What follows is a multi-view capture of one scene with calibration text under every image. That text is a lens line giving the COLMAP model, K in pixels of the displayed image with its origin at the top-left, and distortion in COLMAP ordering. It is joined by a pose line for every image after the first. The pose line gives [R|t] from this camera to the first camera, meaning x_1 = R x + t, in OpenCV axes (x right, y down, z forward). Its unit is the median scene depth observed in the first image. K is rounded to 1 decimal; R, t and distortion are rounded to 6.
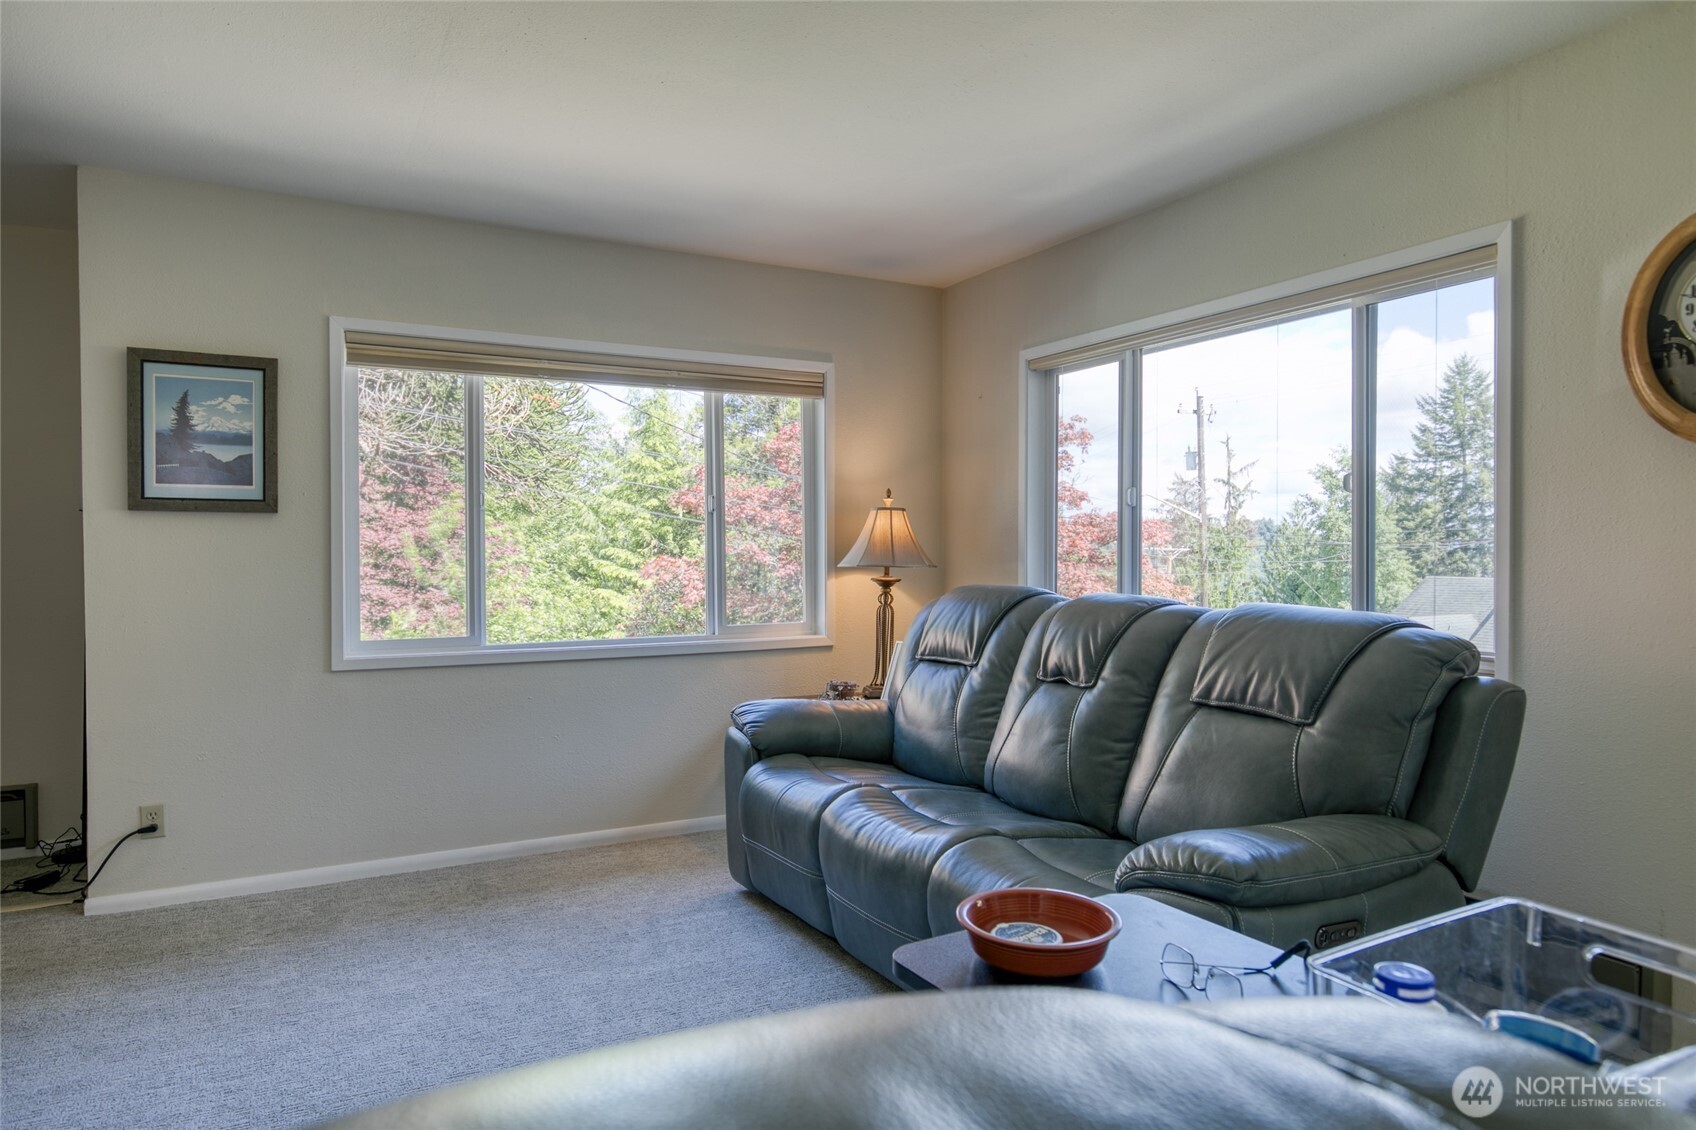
lens RADIAL K [[1042.3, 0, 843.0], [0, 1042.3, 562.3], [0, 0, 1]] dist [-0.006955, -0.002864]
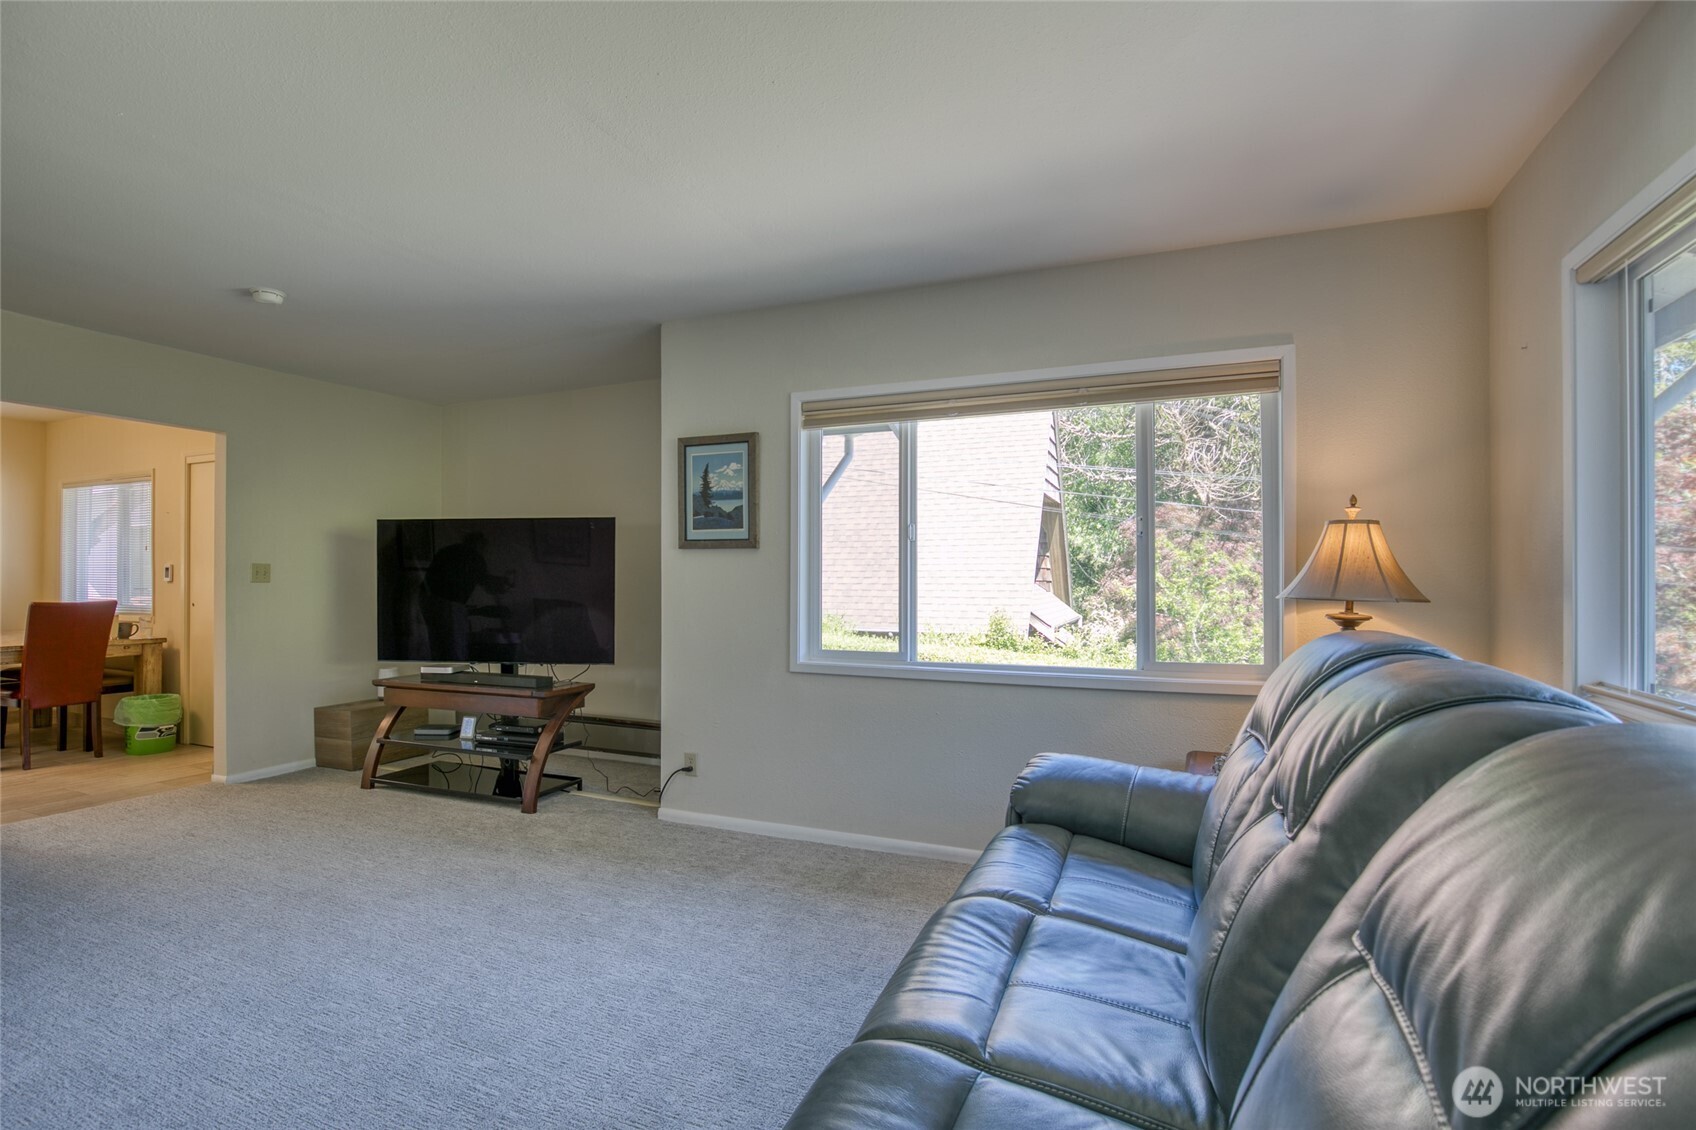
lens RADIAL K [[805.3, 0, 846.3], [0, 805.3, 566.4], [0, 0, 1]] dist [-0.029096, 0.004427]
pose [[0.620321, -0.006118, -0.784324, 0.334998], [-0.008496, 0.999859, -0.014518, -0.010549], [0.784302, 0.015669, 0.620181, 0.458808]]
